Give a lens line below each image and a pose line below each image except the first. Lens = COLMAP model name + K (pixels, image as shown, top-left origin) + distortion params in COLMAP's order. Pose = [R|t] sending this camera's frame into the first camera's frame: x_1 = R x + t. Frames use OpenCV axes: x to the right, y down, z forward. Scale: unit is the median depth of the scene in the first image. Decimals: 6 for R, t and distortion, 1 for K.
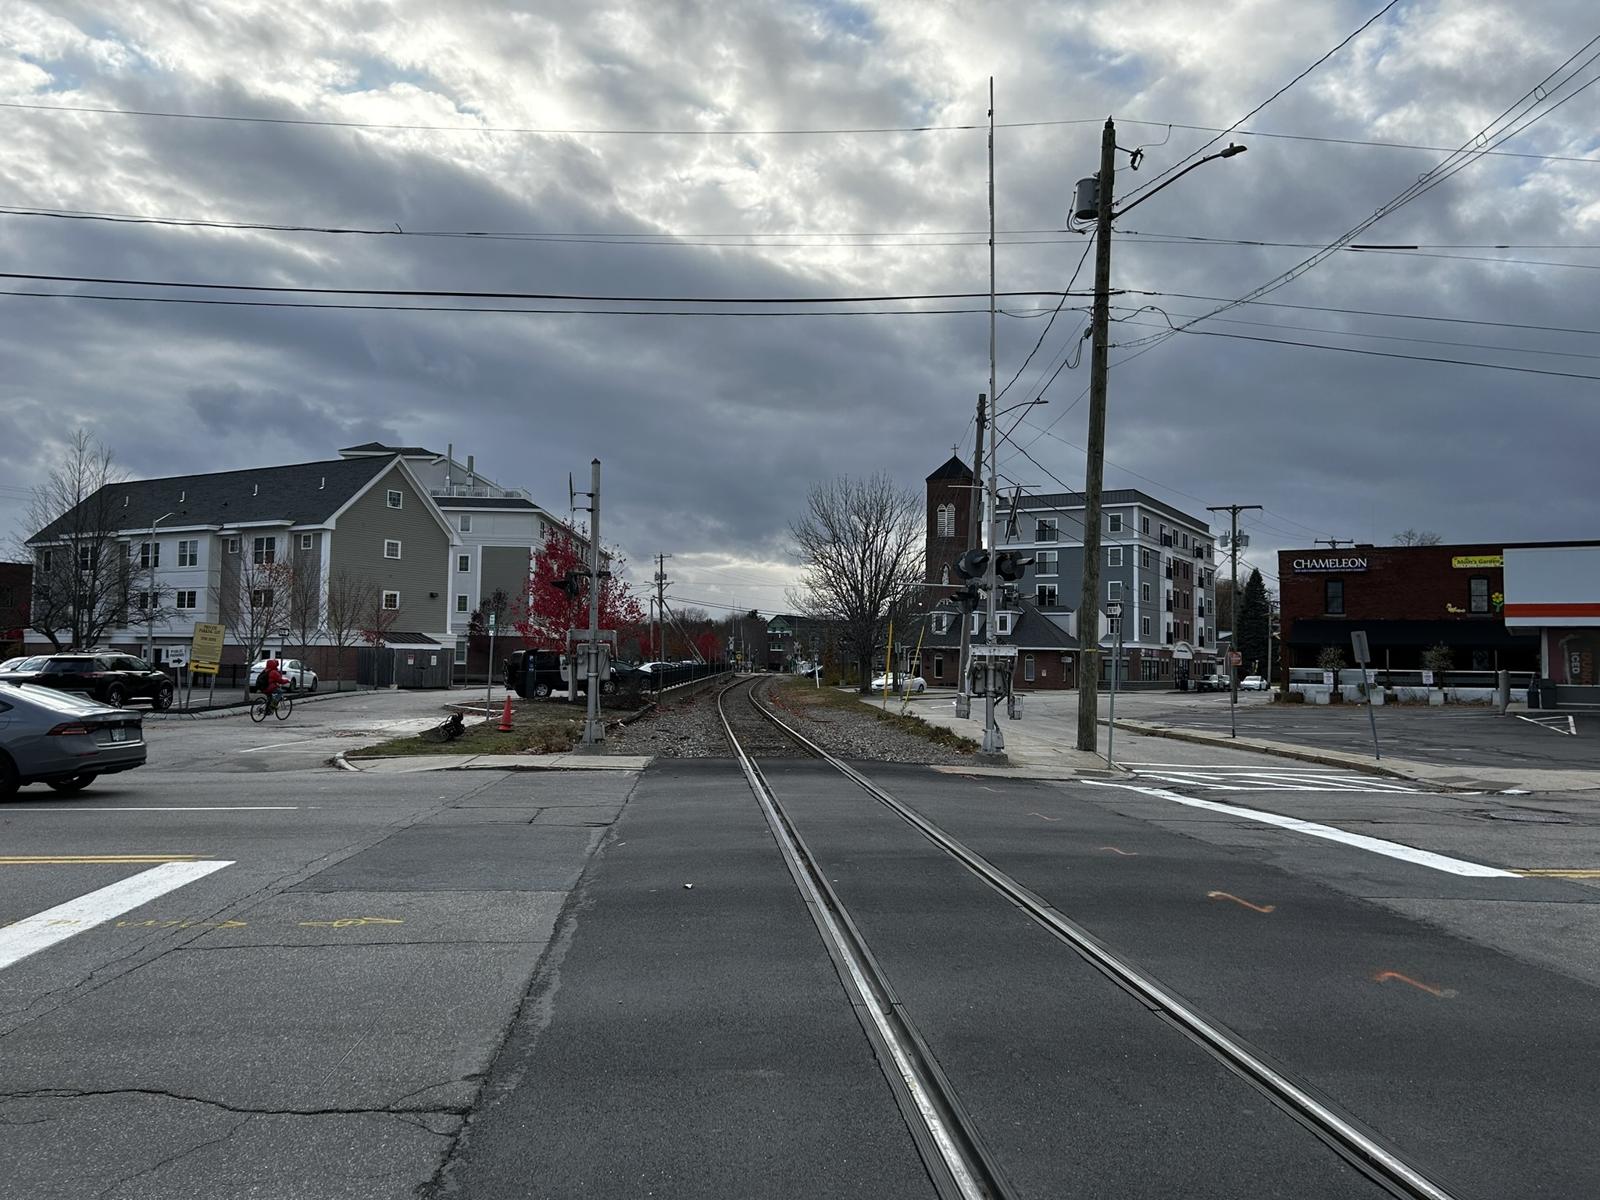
lens RADIAL K [[1213.8, 0, 790.9], [0, 1213.8, 607.1], [0, 0, 1]] dist [0.015895, -0.006234]
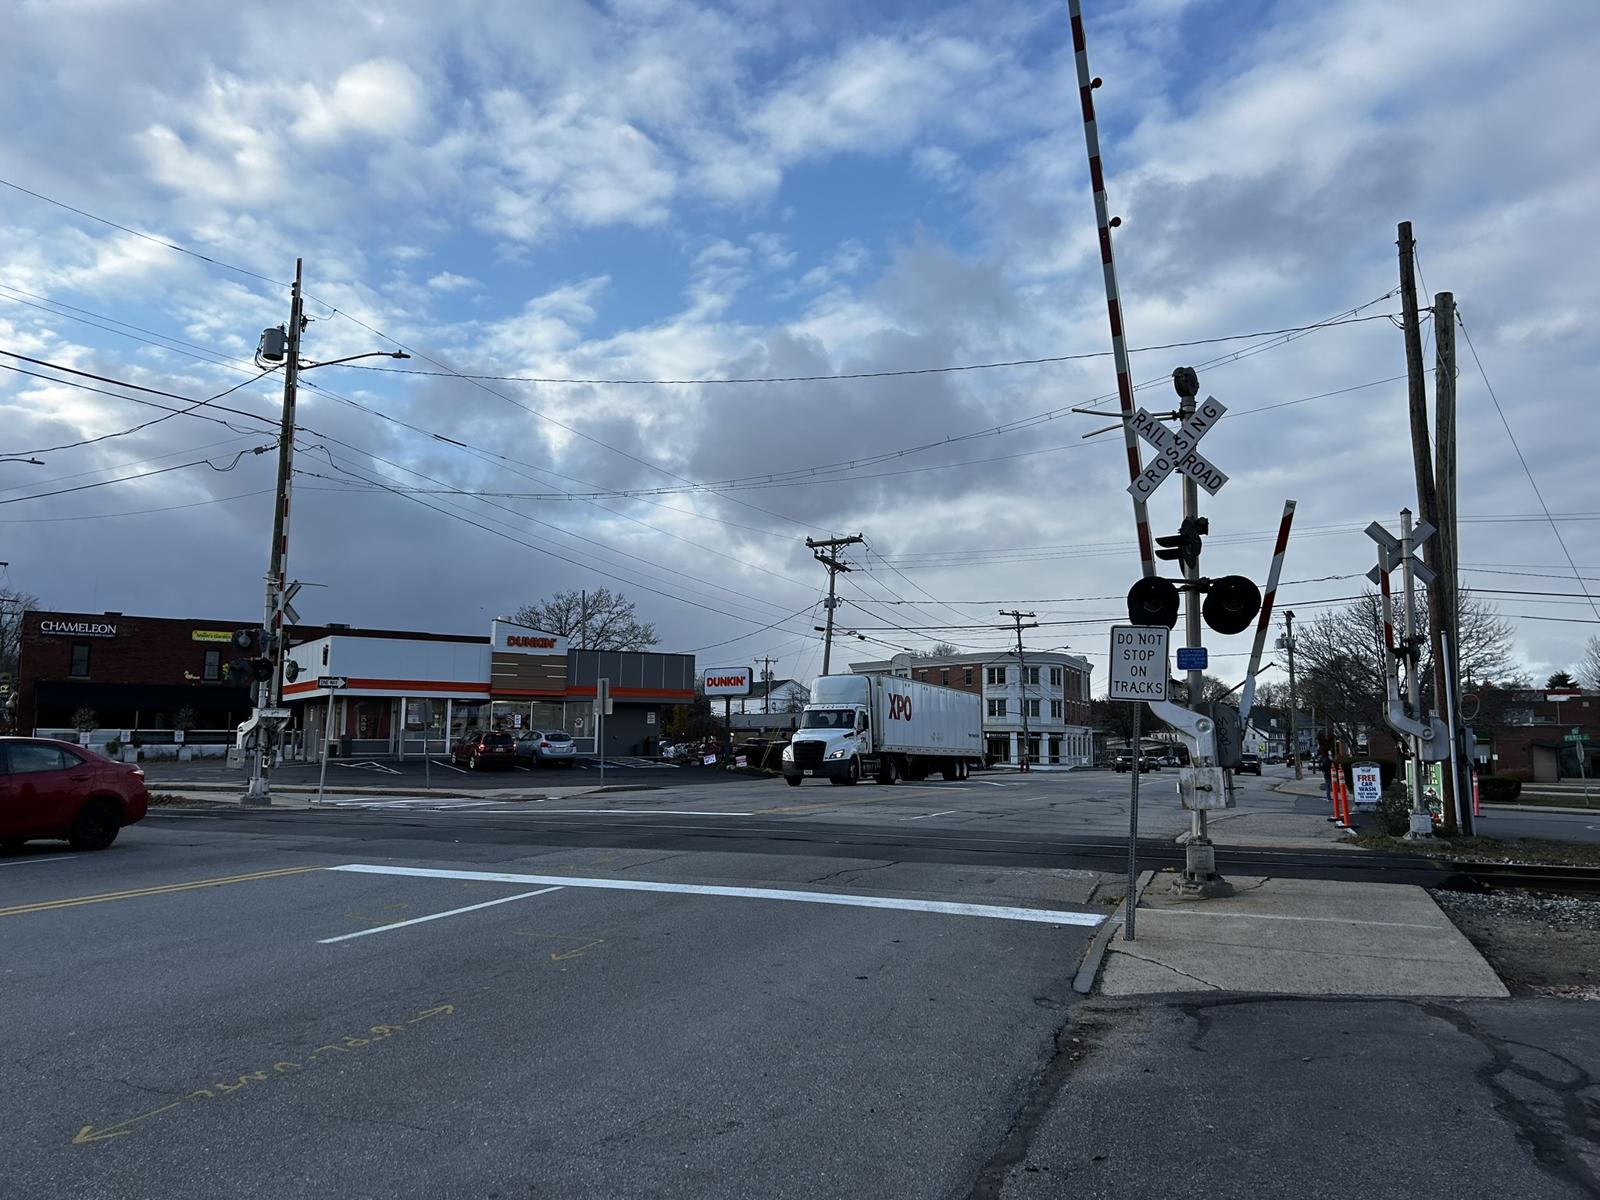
lens RADIAL K [[1213.8, 0, 790.9], [0, 1213.8, 607.1], [0, 0, 1]] dist [0.015895, -0.006234]
pose [[0.439535, 0.088001, 0.893904, -0.237359], [-0.042281, 0.996113, -0.077273, 0.001655], [-0.897230, -0.003831, 0.441548, -0.006233]]
